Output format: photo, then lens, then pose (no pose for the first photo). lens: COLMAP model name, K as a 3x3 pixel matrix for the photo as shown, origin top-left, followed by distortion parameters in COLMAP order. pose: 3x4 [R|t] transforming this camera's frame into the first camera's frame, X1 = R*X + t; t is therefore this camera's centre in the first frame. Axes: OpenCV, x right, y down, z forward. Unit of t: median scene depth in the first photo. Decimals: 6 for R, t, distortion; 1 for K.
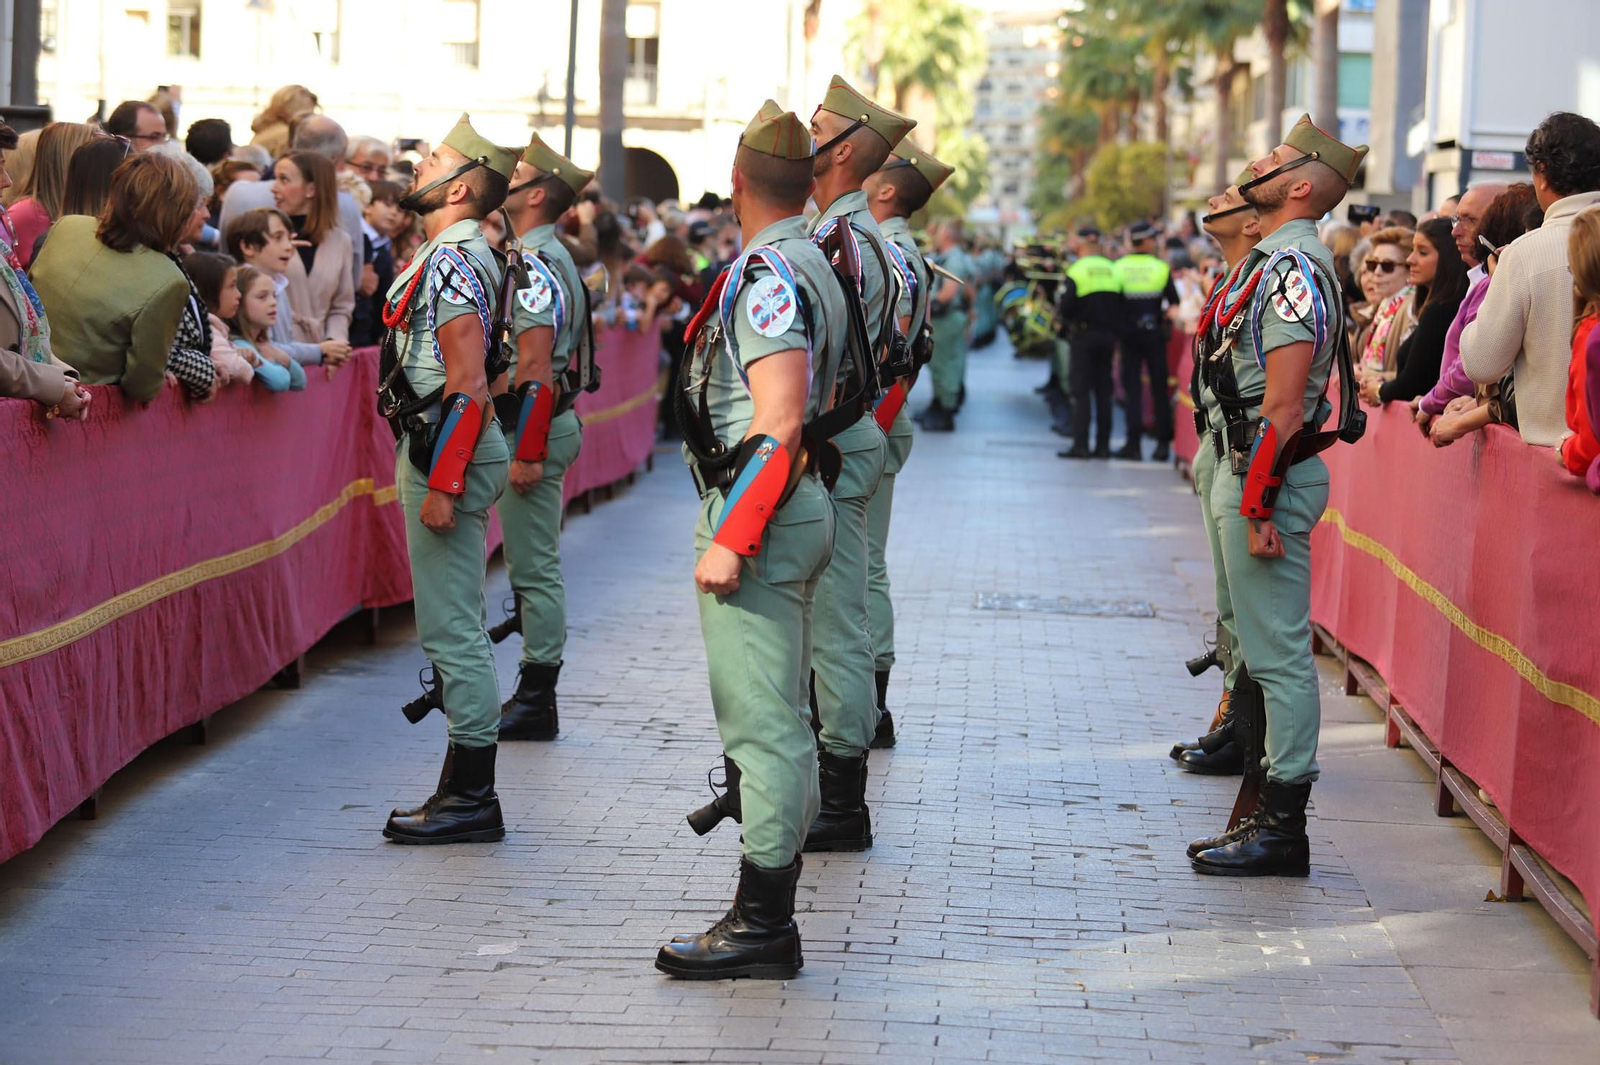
lens RADIAL K [[6509.9, 0, 871.6], [0, 6509.9, 492.6], [0, 0, 1]] dist [0.439108, -2.084070]
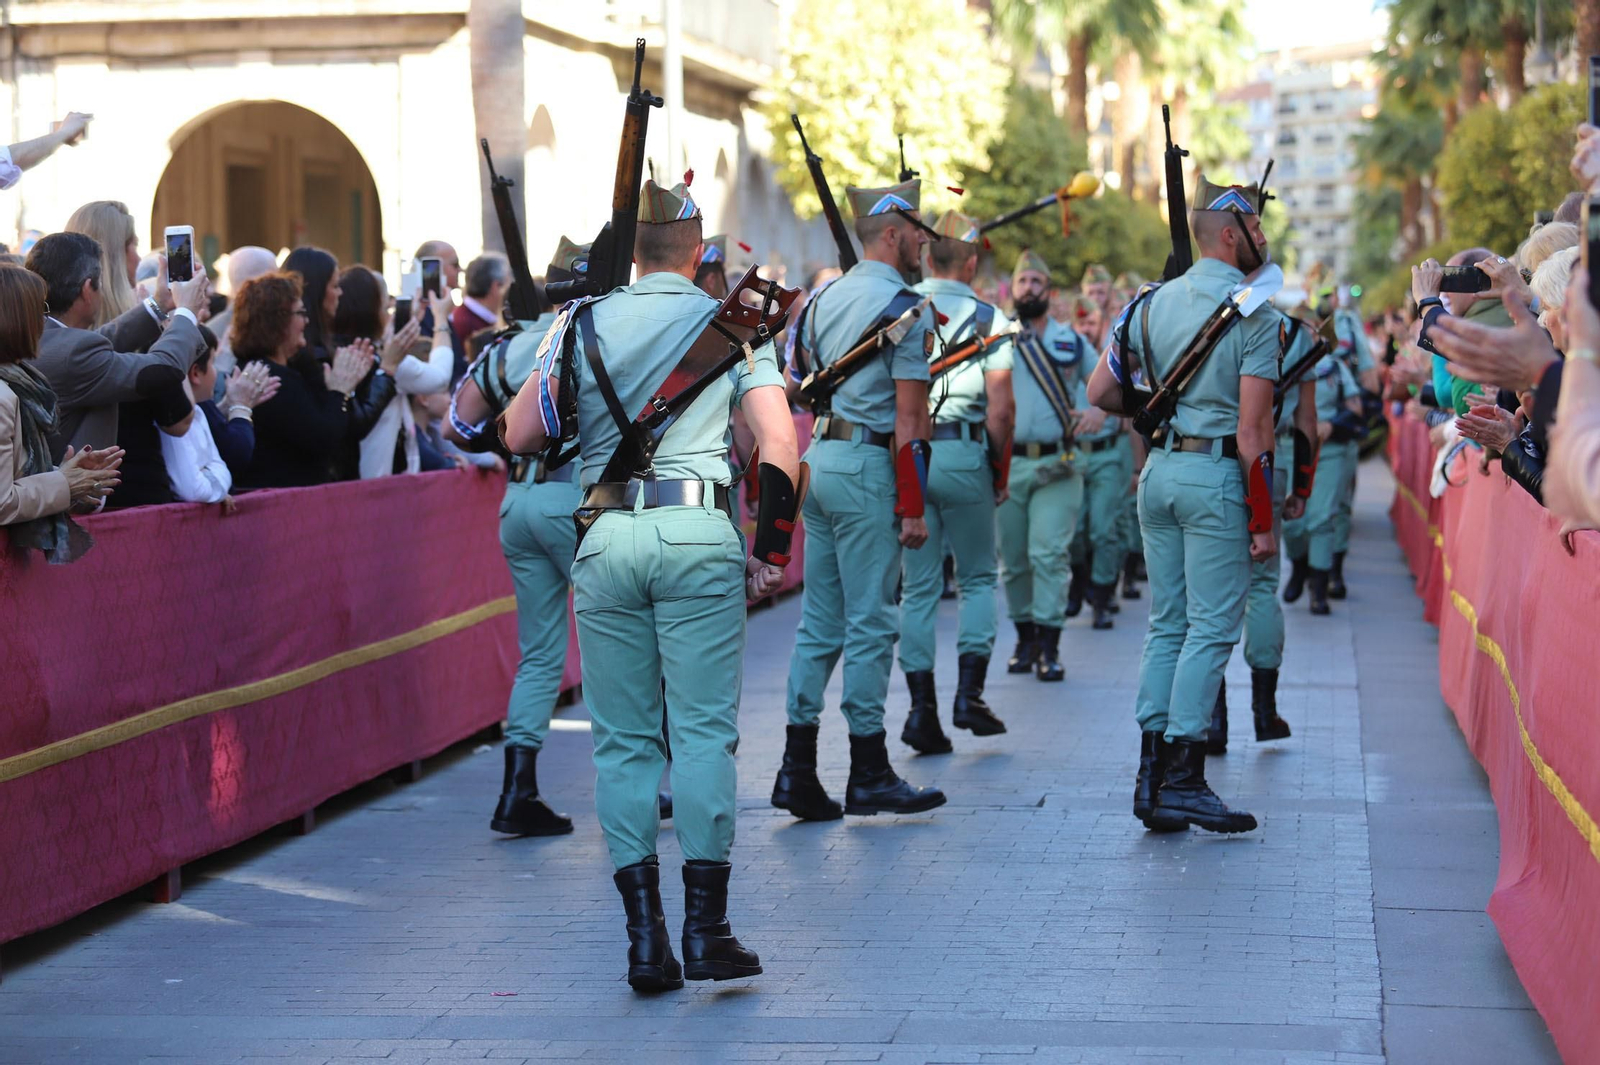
lens RADIAL K [[6225.6, 0, 833.0], [0, 6225.6, 534.4], [0, 0, 1]] dist [0.103155, 2.238882]
pose [[0.996786, -0.053018, -0.060055, 0.004989], [0.052400, 0.998556, -0.011822, -0.006901], [0.060595, 0.008637, 0.998125, 0.221605]]
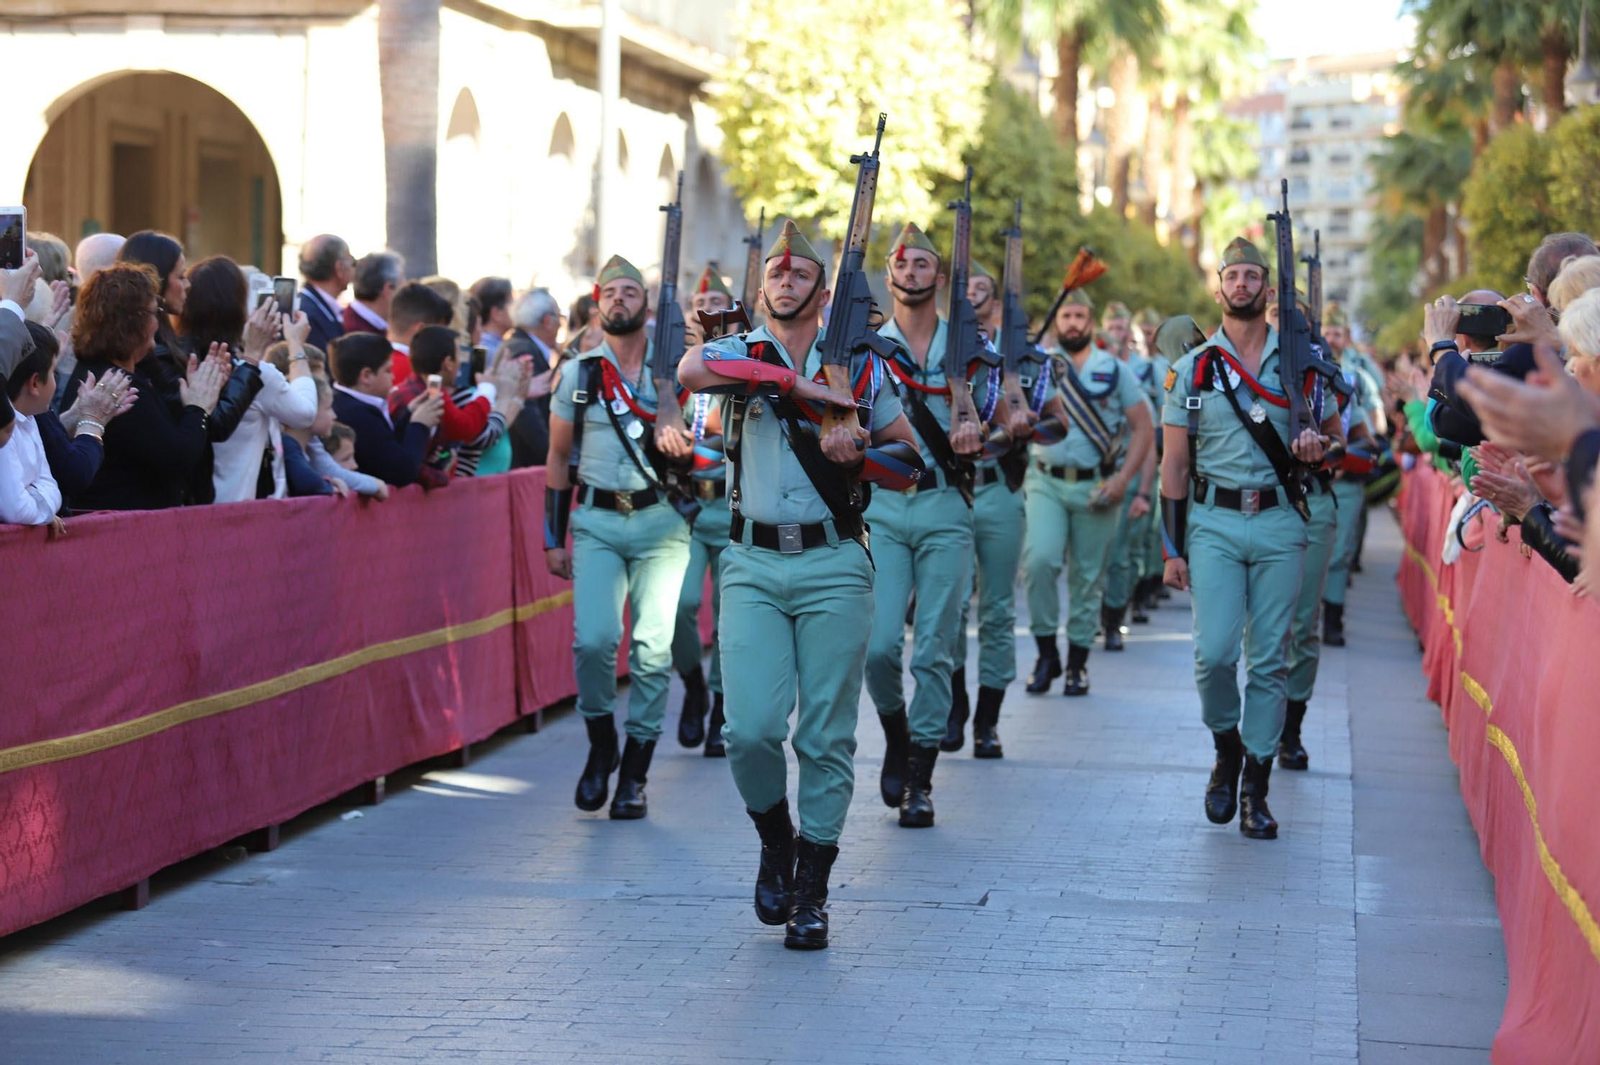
lens RADIAL K [[6458.0, 0, 861.0], [0, 6458.0, 530.6], [0, 0, 1]] dist [0.311891, 0.033364]
pose [[0.998297, -0.019056, -0.055129, 0.007452], [0.018164, 0.999697, -0.016641, -0.009002], [0.055429, 0.015612, 0.998341, 0.269304]]
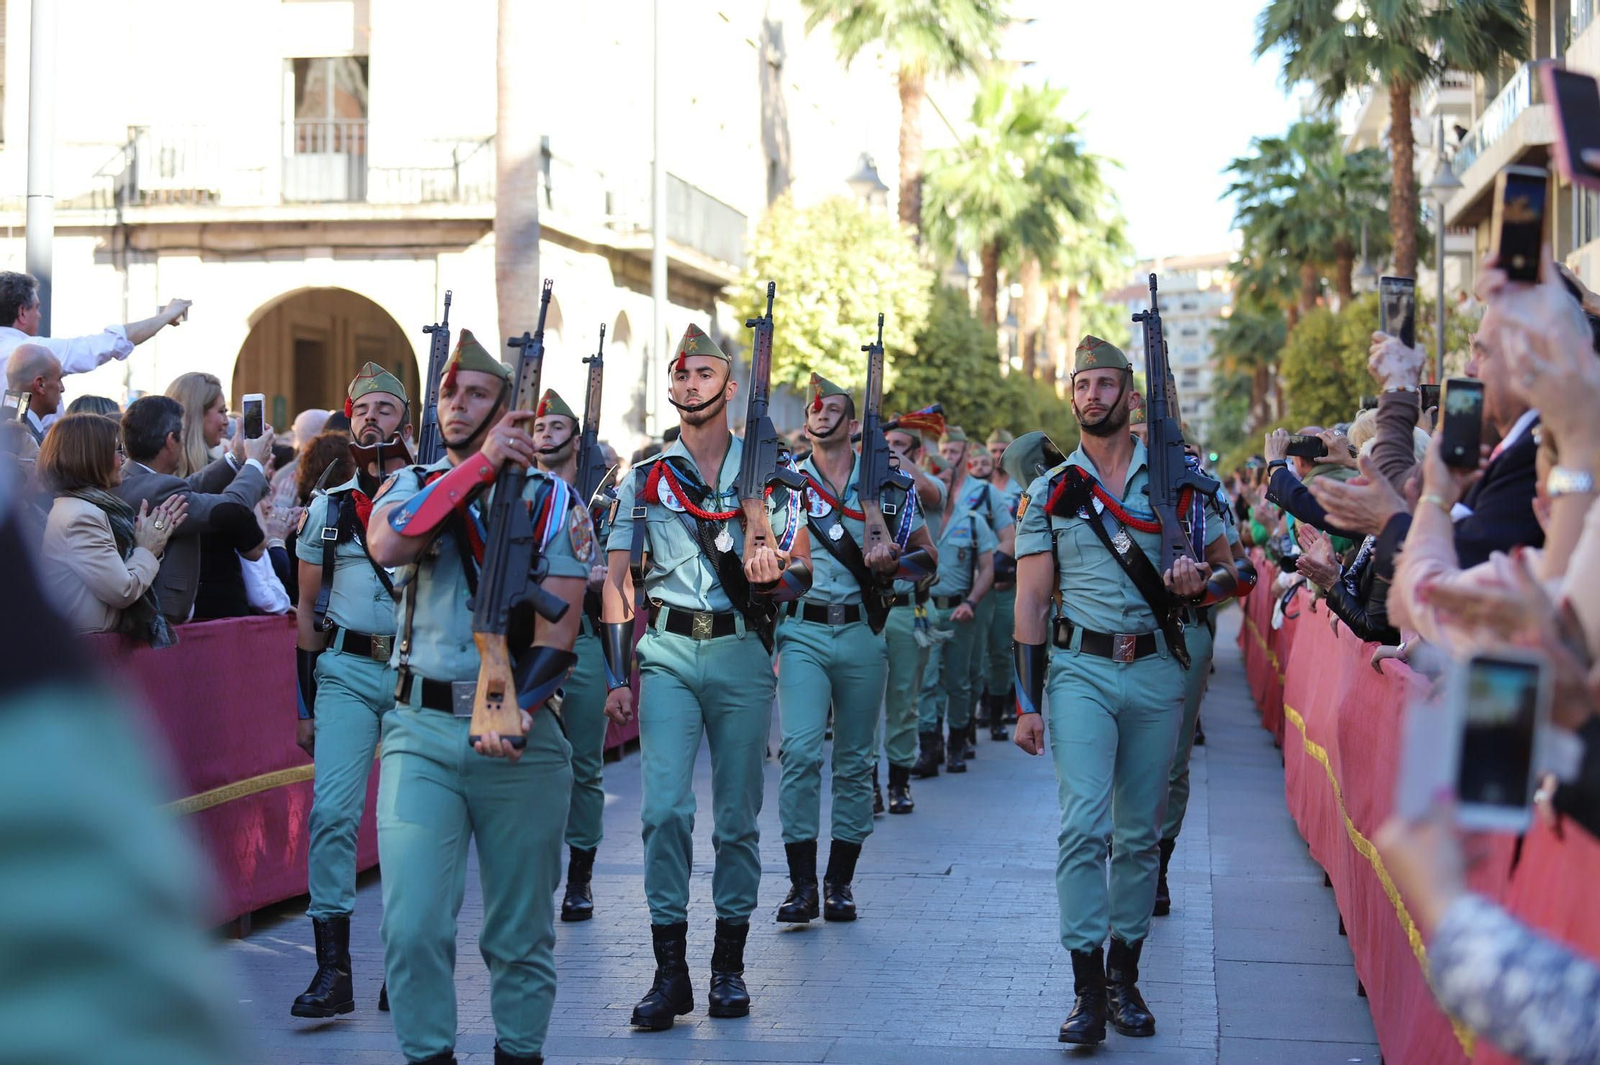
lens RADIAL K [[5190.5, 0, 800.0], [0, 5190.5, 532.5], [0, 0, 1]] dist [-0.105653, -1.188159]
pose [[0.997711, -0.037438, -0.056310, 0.005994], [0.035596, 0.998810, -0.033353, -0.007282], [0.057491, 0.031273, 0.997856, 0.207697]]
